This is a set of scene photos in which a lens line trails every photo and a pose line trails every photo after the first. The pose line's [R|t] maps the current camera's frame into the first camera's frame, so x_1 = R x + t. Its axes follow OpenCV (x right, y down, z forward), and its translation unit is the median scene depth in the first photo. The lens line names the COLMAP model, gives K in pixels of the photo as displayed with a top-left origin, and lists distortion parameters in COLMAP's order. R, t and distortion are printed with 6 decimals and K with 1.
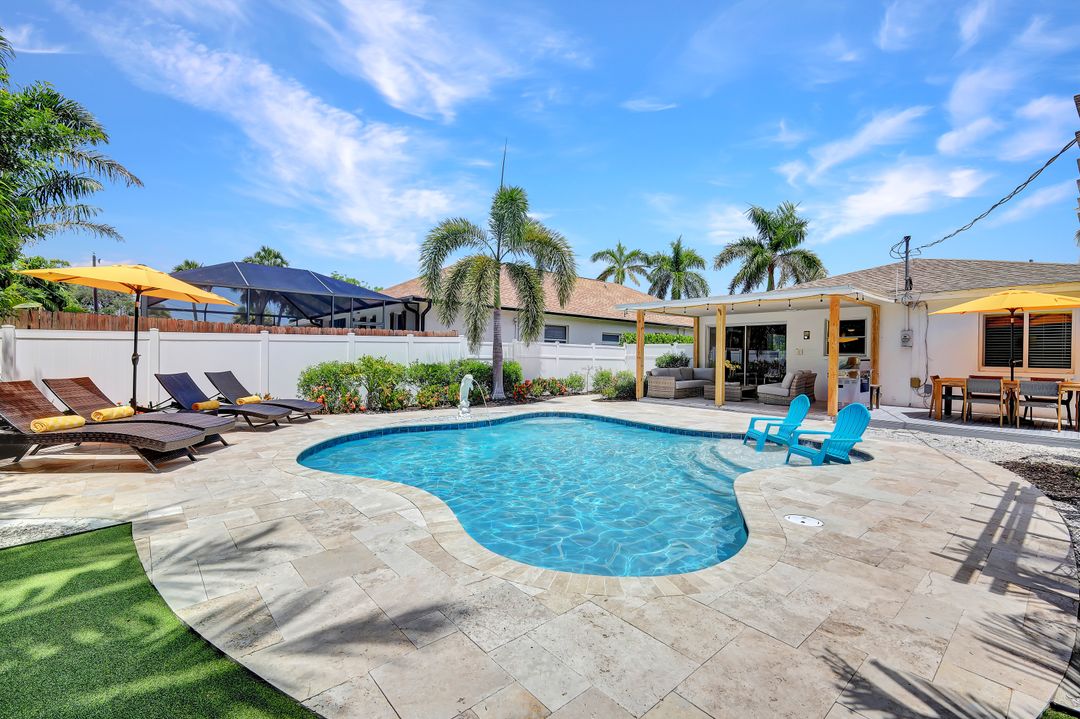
lens RADIAL K [[475.1, 0, 539.5], [0, 475.1, 348.2], [0, 0, 1]] dist [0.000000, -0.000233]
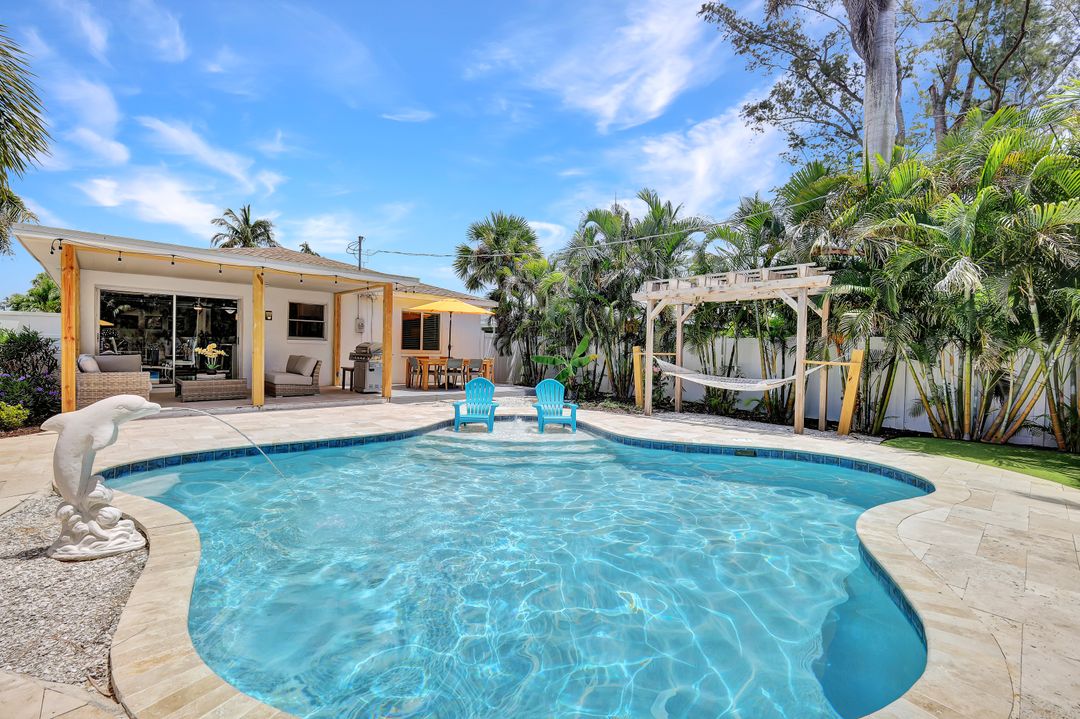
lens RADIAL K [[475.1, 0, 539.5], [0, 475.1, 348.2], [0, 0, 1]] dist [0.000000, -0.000233]
pose [[-0.057001, -0.007757, 0.998344, -0.460951], [-0.037348, 0.999286, 0.005632, 0.012350], [-0.997675, -0.036965, -0.057250, 0.724376]]
